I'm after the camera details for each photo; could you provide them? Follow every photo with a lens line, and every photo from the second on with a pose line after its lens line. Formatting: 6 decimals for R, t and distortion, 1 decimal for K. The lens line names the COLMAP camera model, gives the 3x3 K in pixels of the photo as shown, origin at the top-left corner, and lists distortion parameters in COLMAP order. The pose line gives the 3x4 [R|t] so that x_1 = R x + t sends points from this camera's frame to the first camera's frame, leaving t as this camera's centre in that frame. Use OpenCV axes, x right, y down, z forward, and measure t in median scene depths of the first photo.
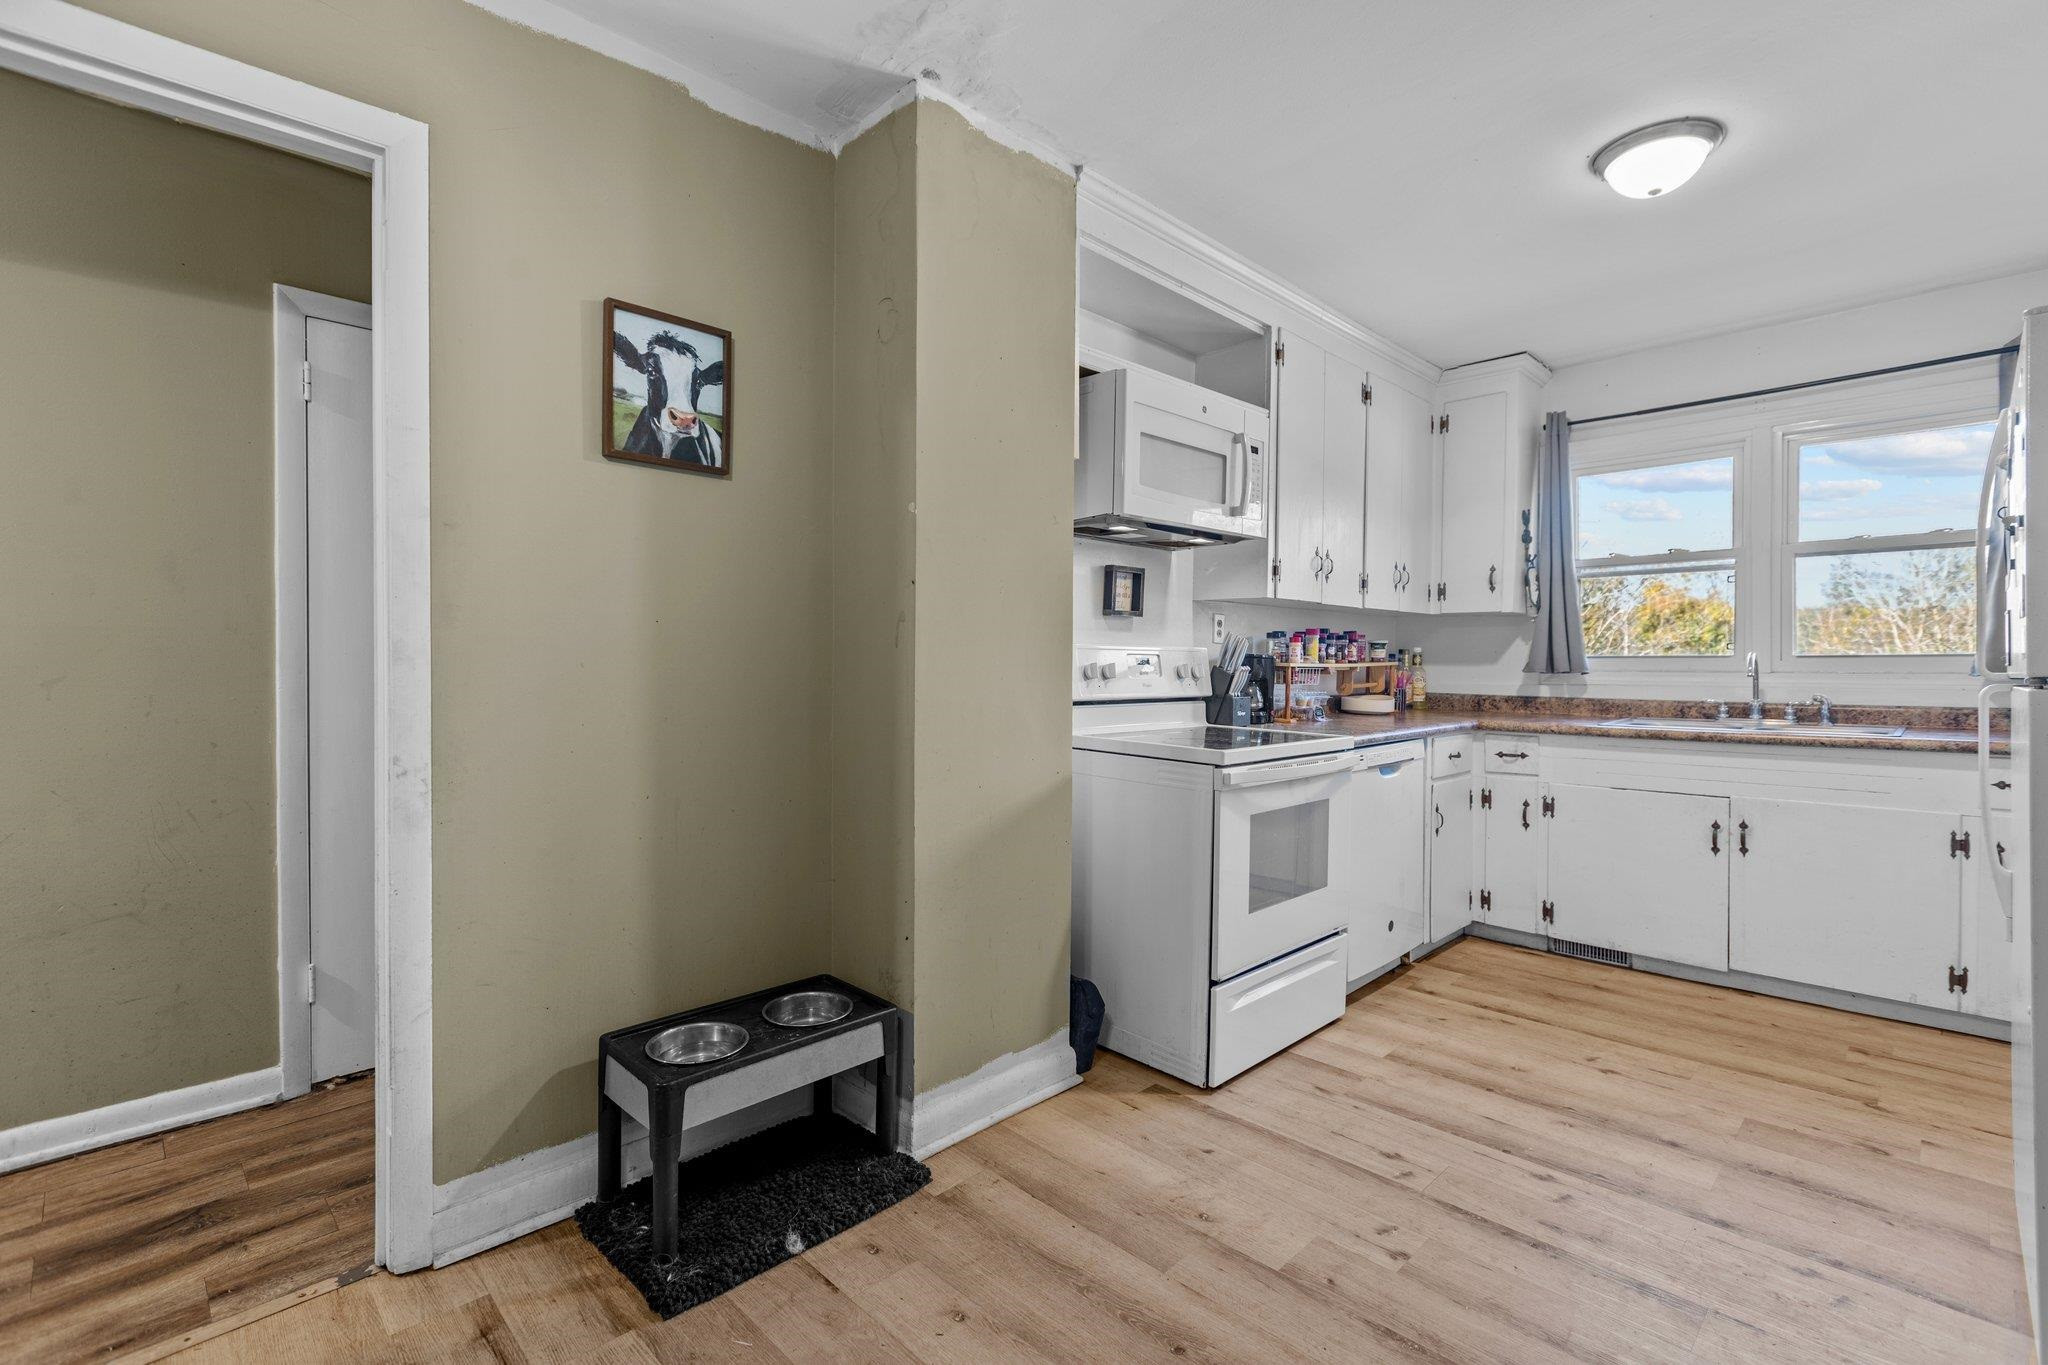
lens RADIAL K [[920.9, 0, 1027.5], [0, 920.9, 678.8], [0, 0, 1]] dist [0.001457, -0.000613]
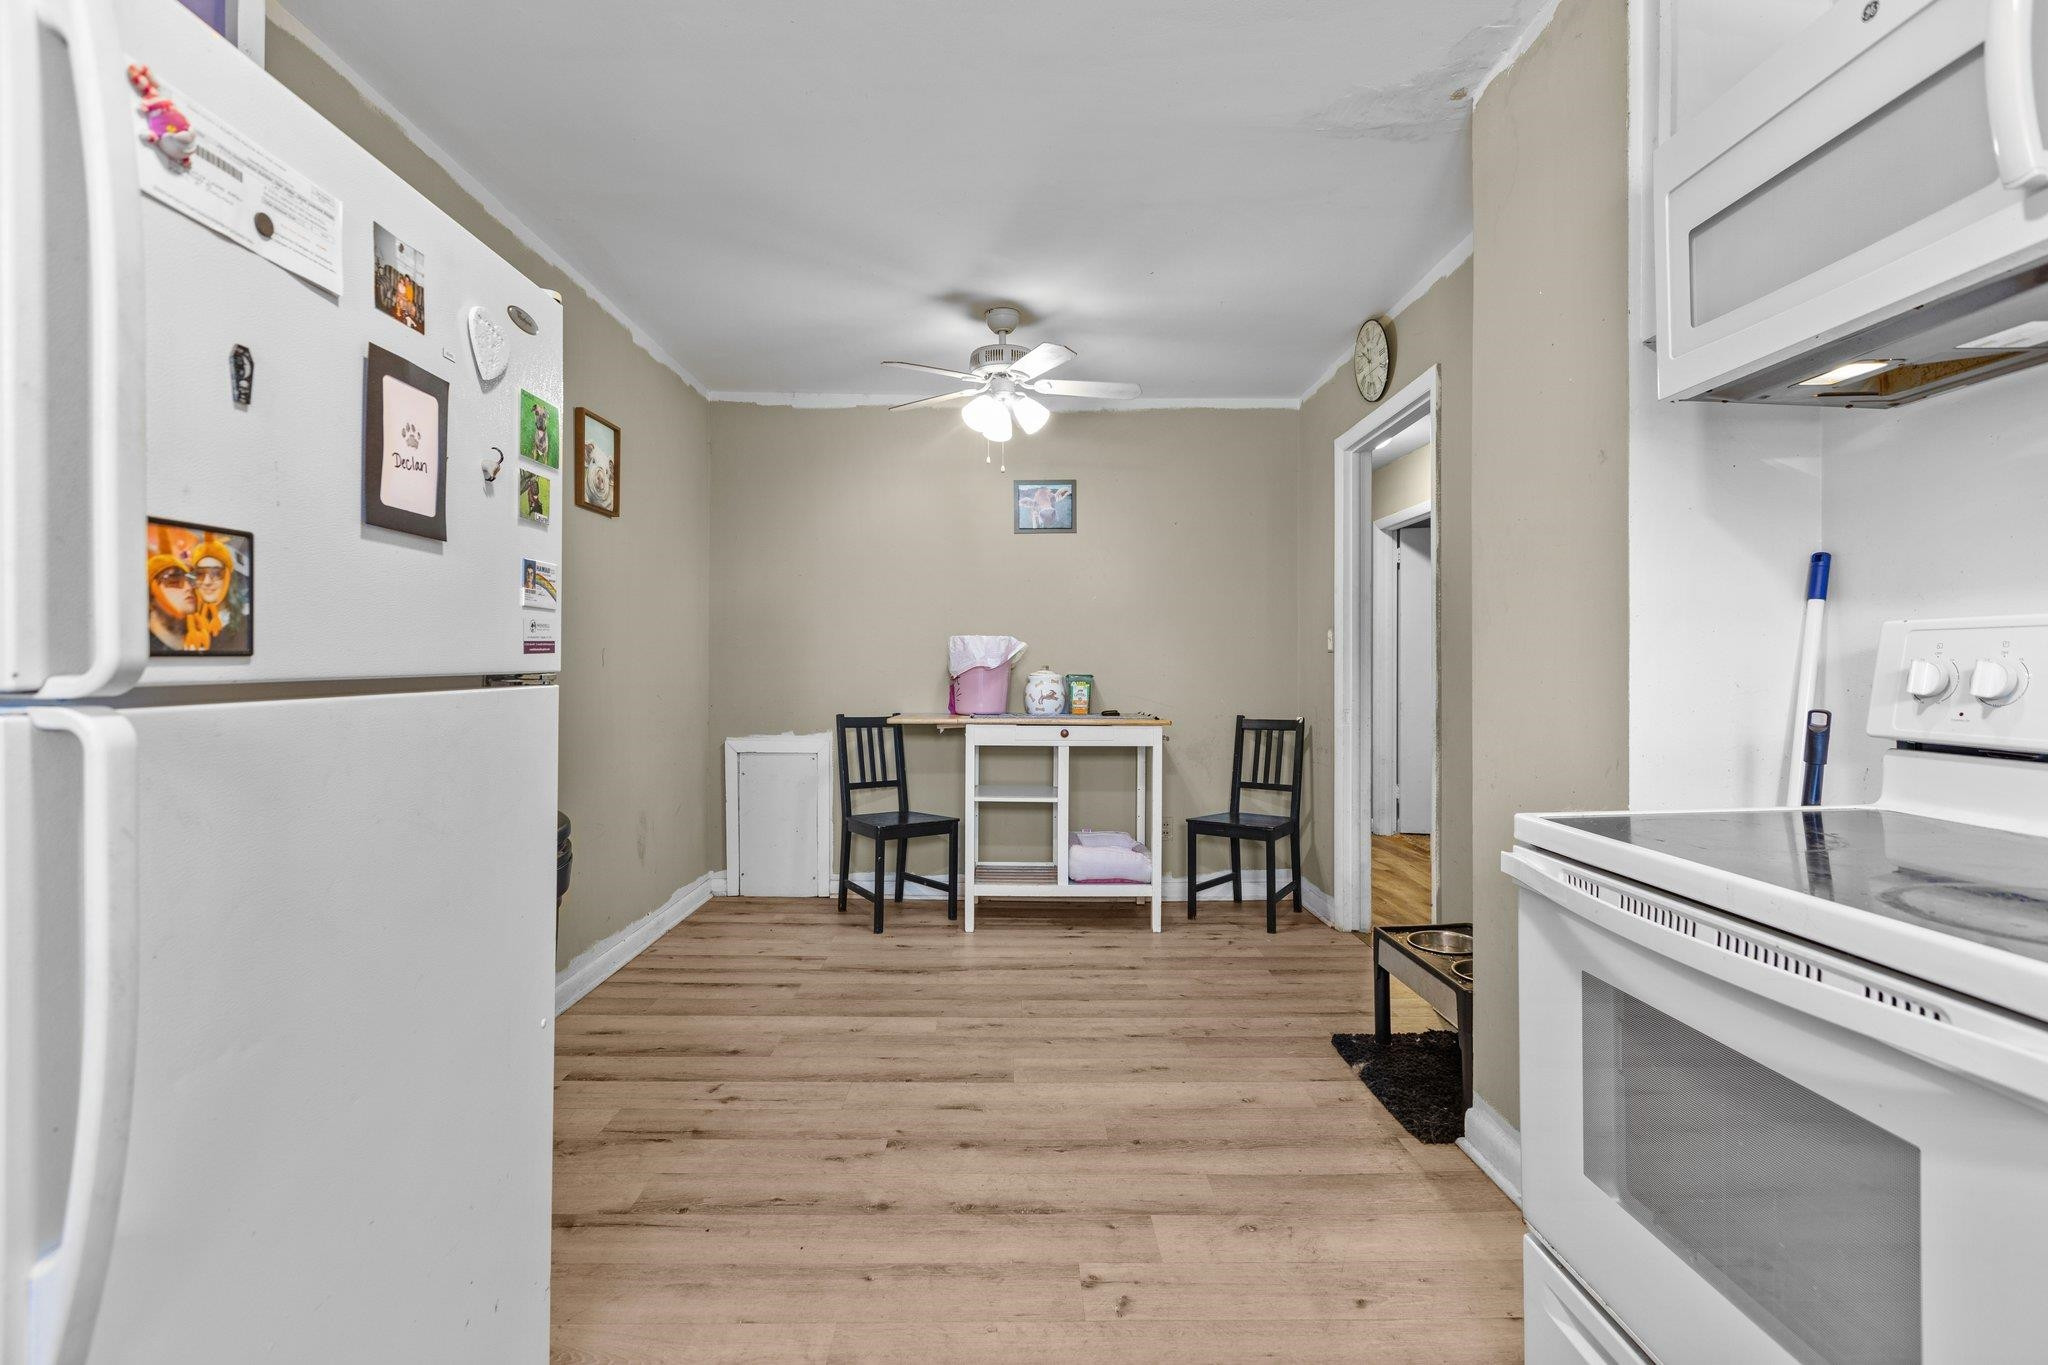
lens RADIAL K [[920.9, 0, 1027.5], [0, 920.9, 678.8], [0, 0, 1]] dist [0.001457, -0.000613]
pose [[-0.690452, 0.007248, -0.723342, 0.562856], [-0.014701, 0.999603, 0.024048, -0.010126], [0.723229, 0.027238, -0.690071, 0.791292]]
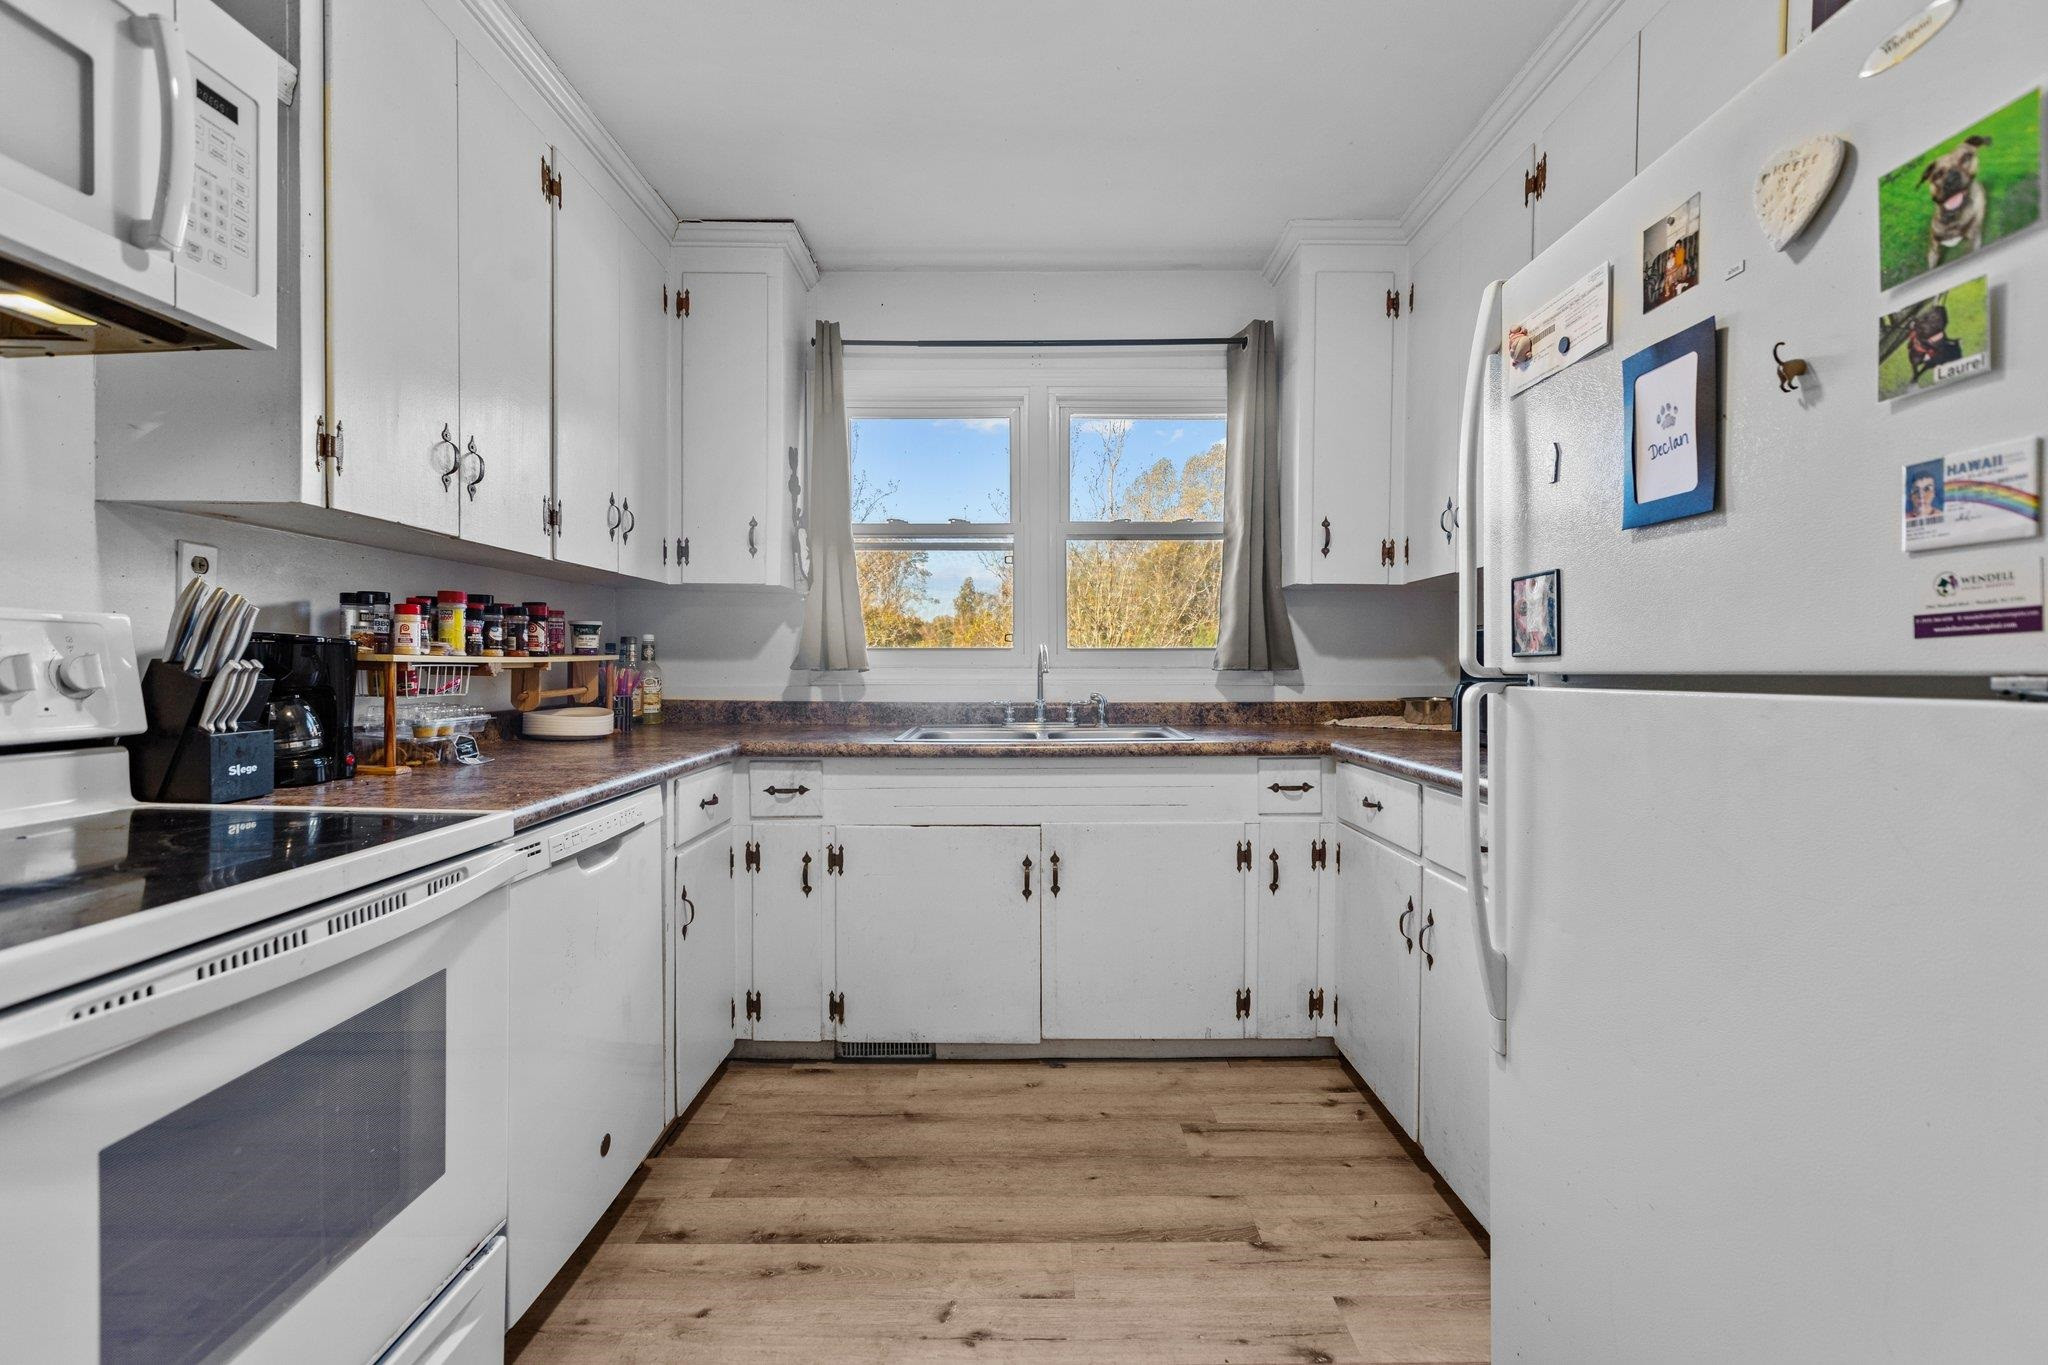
lens RADIAL K [[920.9, 0, 1027.5], [0, 920.9, 678.8], [0, 0, 1]] dist [0.001457, -0.000613]
pose [[0.704718, -0.013820, 0.709352, 0.173128], [0.011938, 0.999900, 0.007620, -0.003696], [-0.709387, 0.003098, 0.704813, 0.405081]]
